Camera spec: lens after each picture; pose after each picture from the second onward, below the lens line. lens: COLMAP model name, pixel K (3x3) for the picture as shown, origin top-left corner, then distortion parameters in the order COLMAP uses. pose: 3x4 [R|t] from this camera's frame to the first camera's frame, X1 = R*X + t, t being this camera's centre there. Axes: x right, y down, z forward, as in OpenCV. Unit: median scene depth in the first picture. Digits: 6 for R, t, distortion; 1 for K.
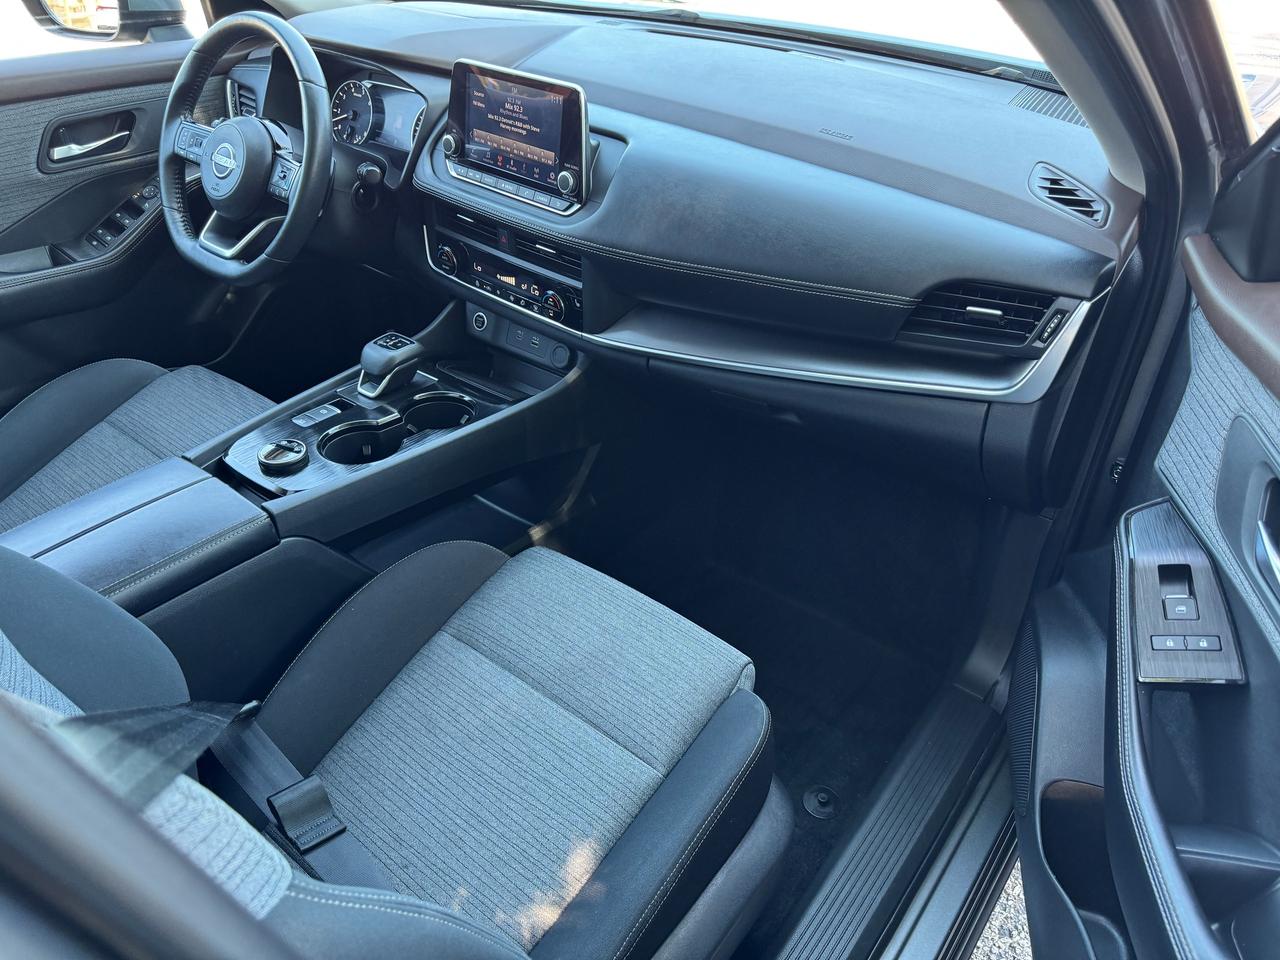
lens RADIAL K [[868.1, 0, 637.7], [0, 868.1, 472.5], [0, 0, 1]] dist [0.015865, -0.019503]
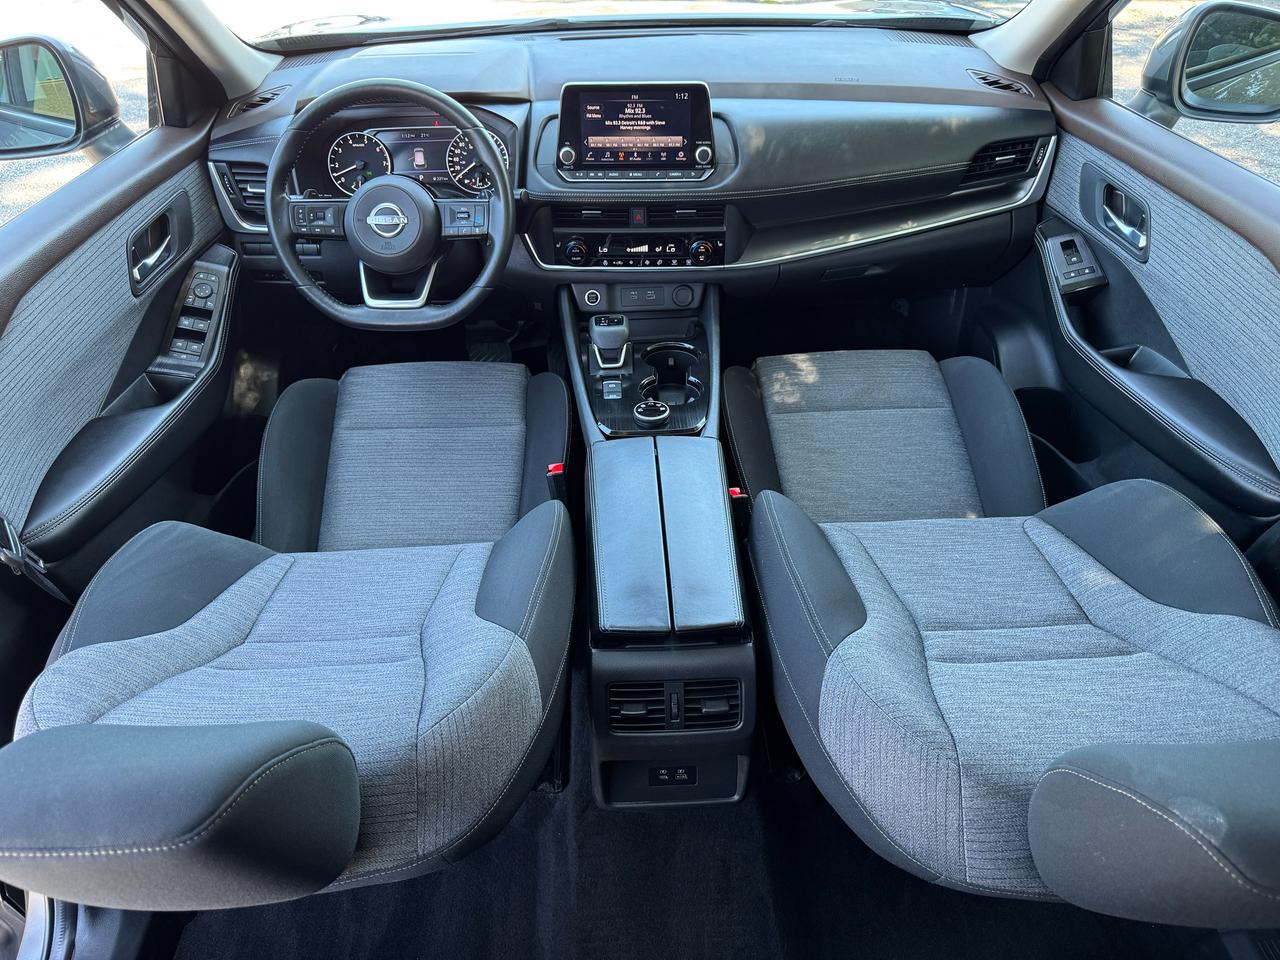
lens RADIAL K [[868.1, 0, 632.7], [0, 868.1, 472.1], [0, 0, 1]] dist [0.015865, -0.019503]
pose [[0.773316, -0.408250, 0.485092, -0.945969], [0.395793, 0.908558, 0.133678, -0.107383], [-0.495308, 0.088621, 0.864185, -0.048456]]
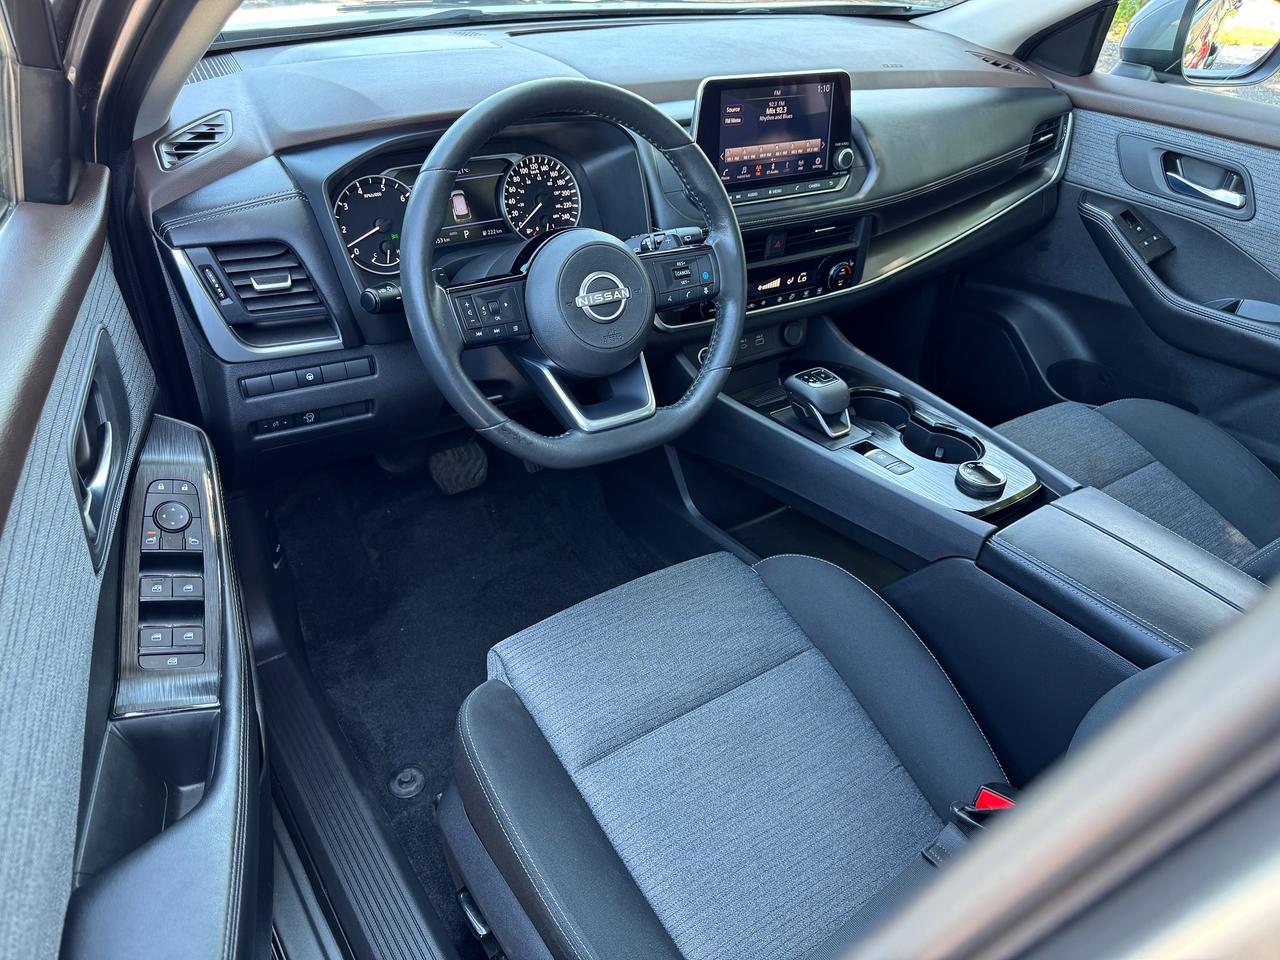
lens RADIAL K [[868.1, 0, 636.3], [0, 868.1, 483.6], [0, 0, 1]] dist [0.015865, -0.019503]
pose [[0.311401, -0.556230, 0.770479, -1.155418], [0.514991, 0.780186, 0.355097, -0.505400], [-0.798633, 0.286213, 0.529404, 0.700775]]
